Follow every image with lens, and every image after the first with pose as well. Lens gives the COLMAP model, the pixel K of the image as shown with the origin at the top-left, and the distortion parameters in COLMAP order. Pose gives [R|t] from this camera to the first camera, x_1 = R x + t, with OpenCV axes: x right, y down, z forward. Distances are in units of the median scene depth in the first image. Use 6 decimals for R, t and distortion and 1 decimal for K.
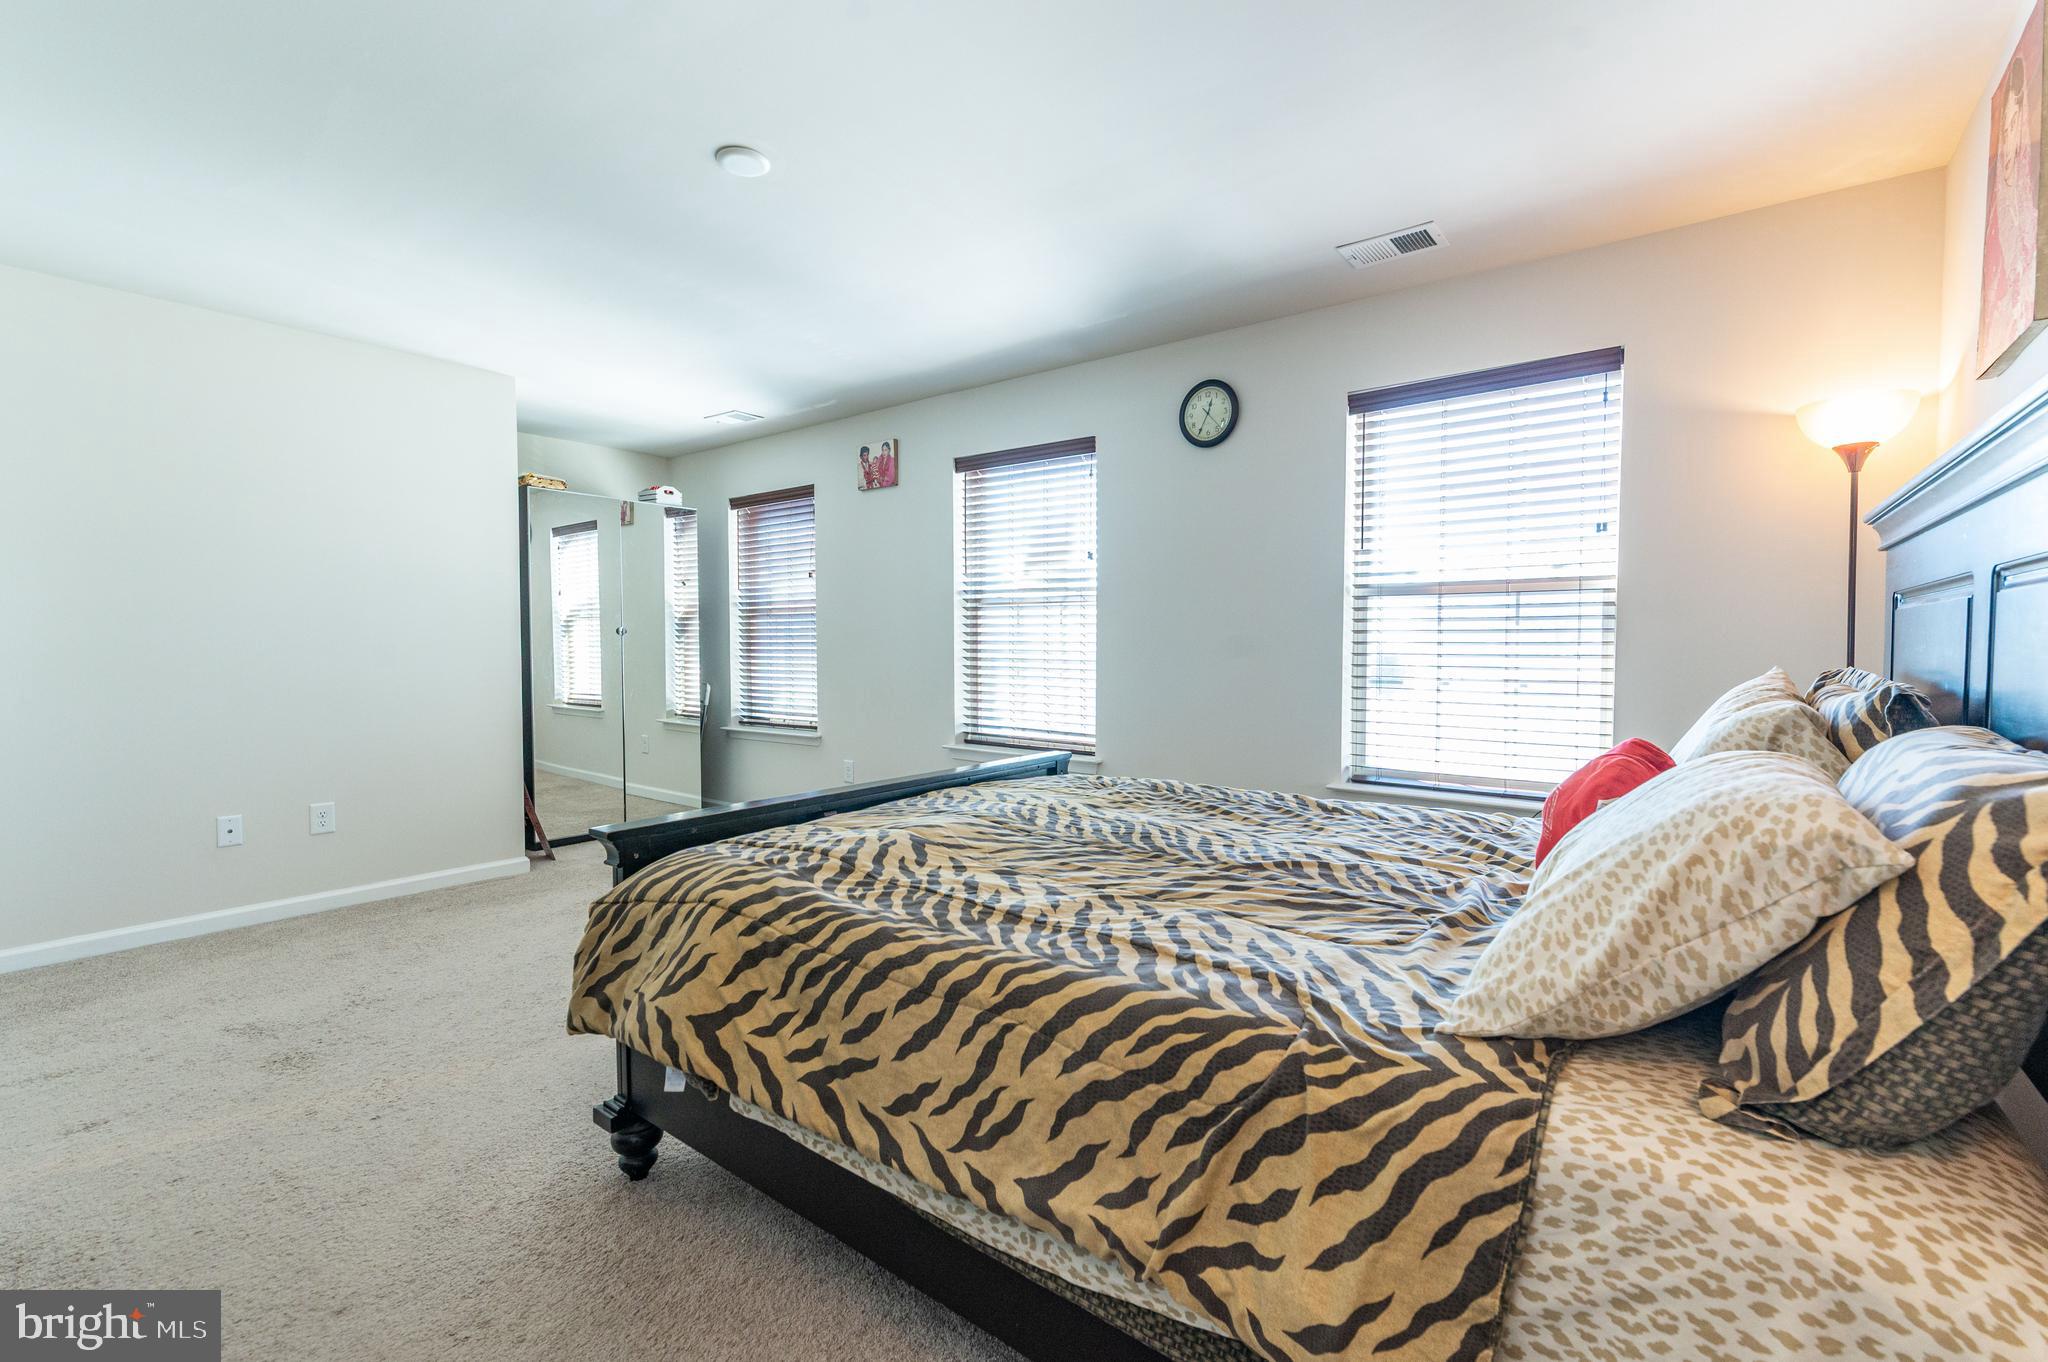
lens RADIAL K [[878.2, 0, 1028.3], [0, 878.2, 678.5], [0, 0, 1]] dist [0.002407, 0.000095]
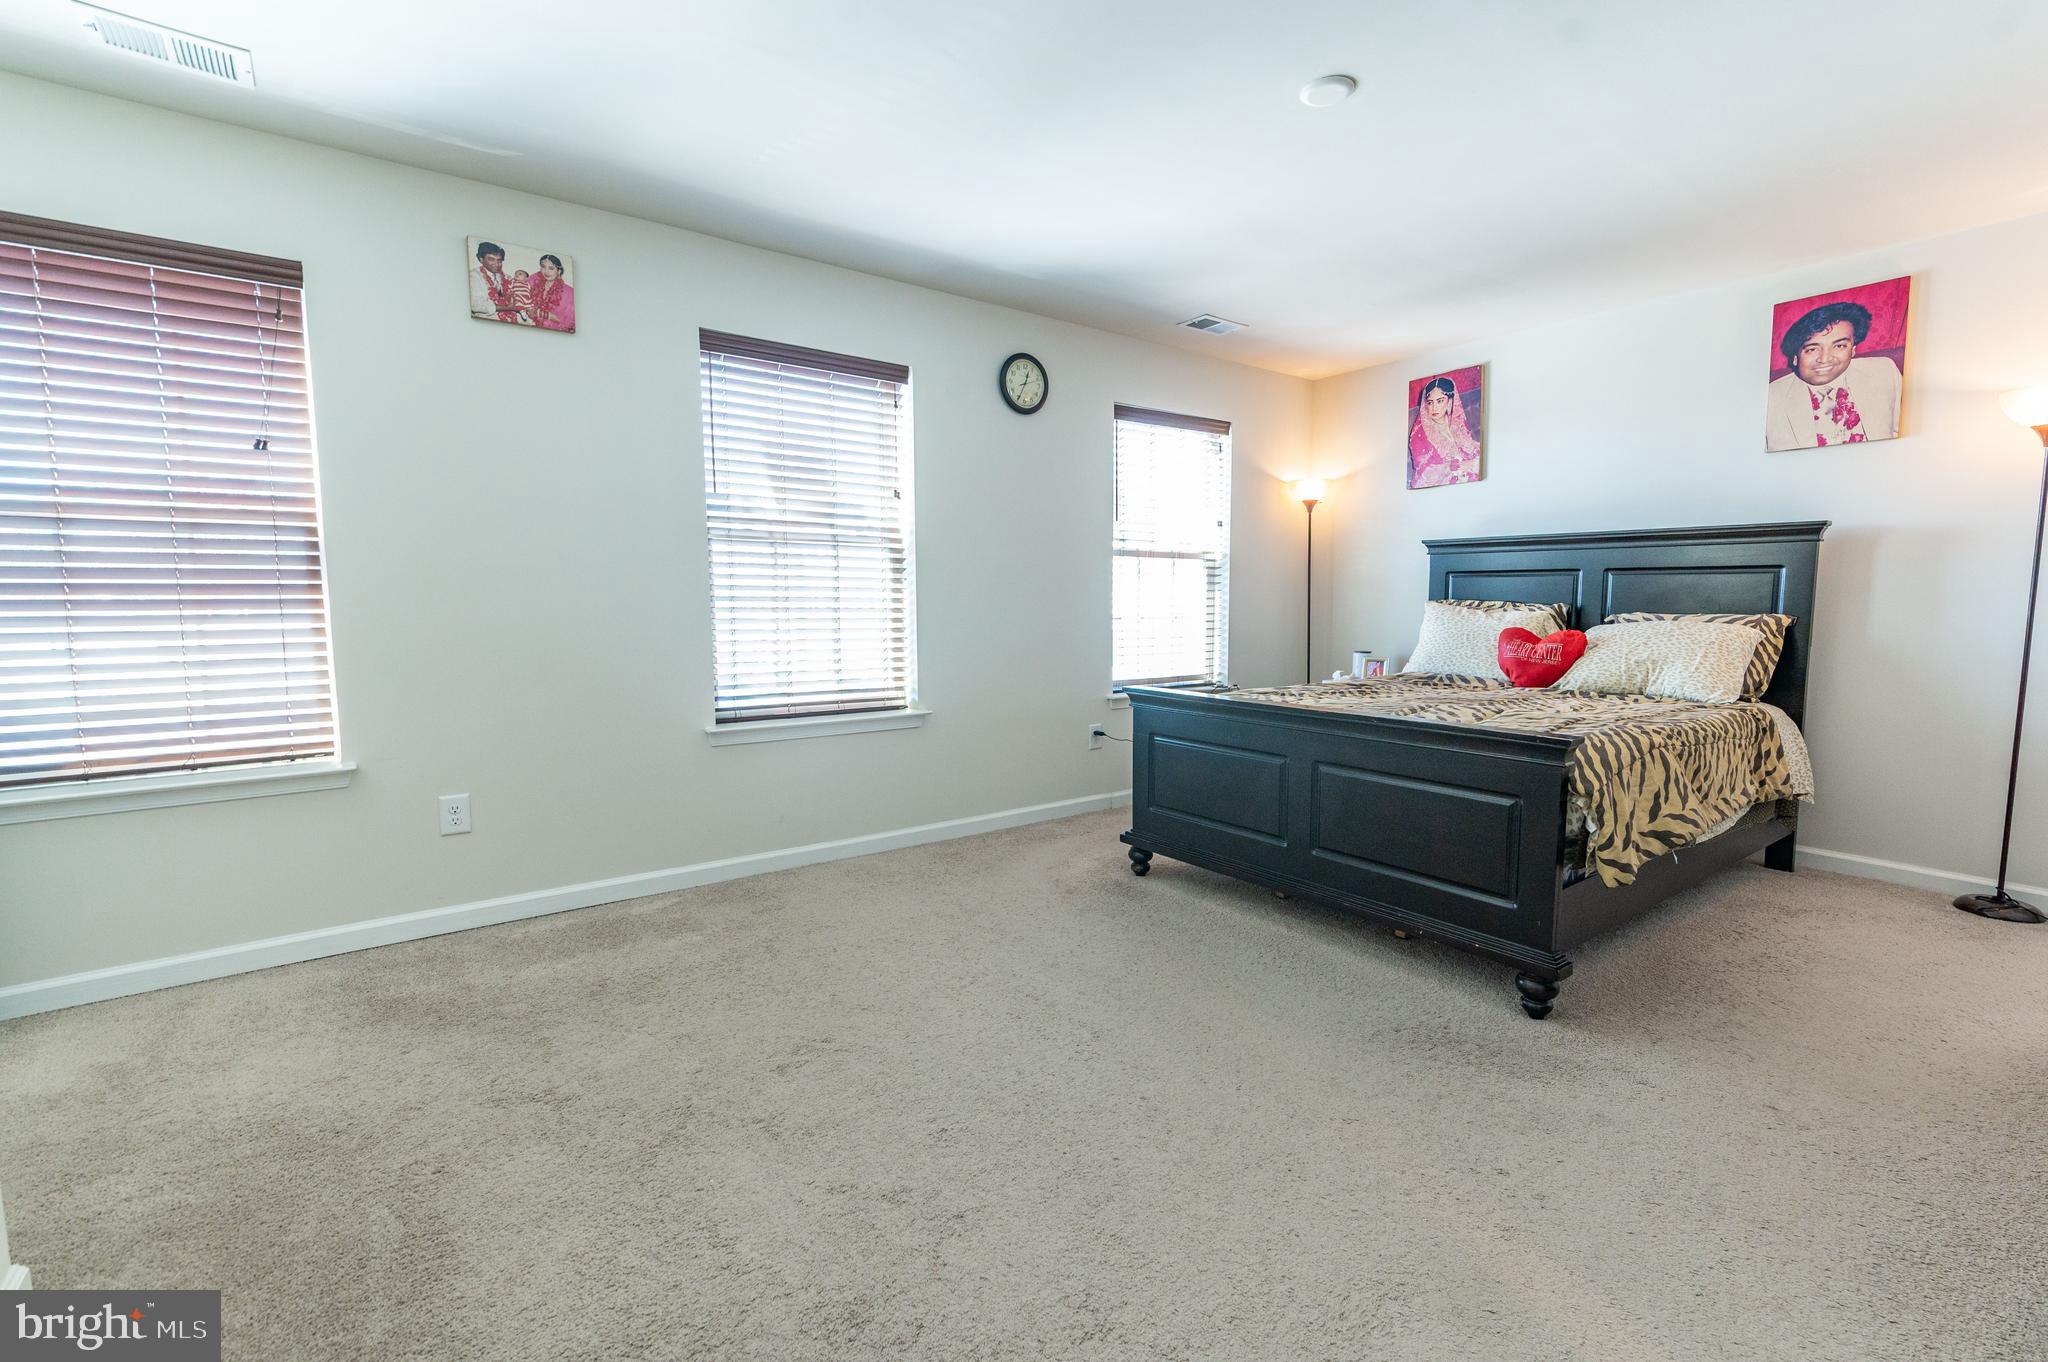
lens RADIAL K [[907.0, 0, 1029.7], [0, 907.0, 679.7], [0, 0, 1]] dist [0.000078, 0.000182]
pose [[0.276068, -0.084556, 0.957411, -0.918126], [0.038369, 0.996298, 0.076927, -0.014737], [-0.960372, 0.015497, 0.278290, 0.670943]]
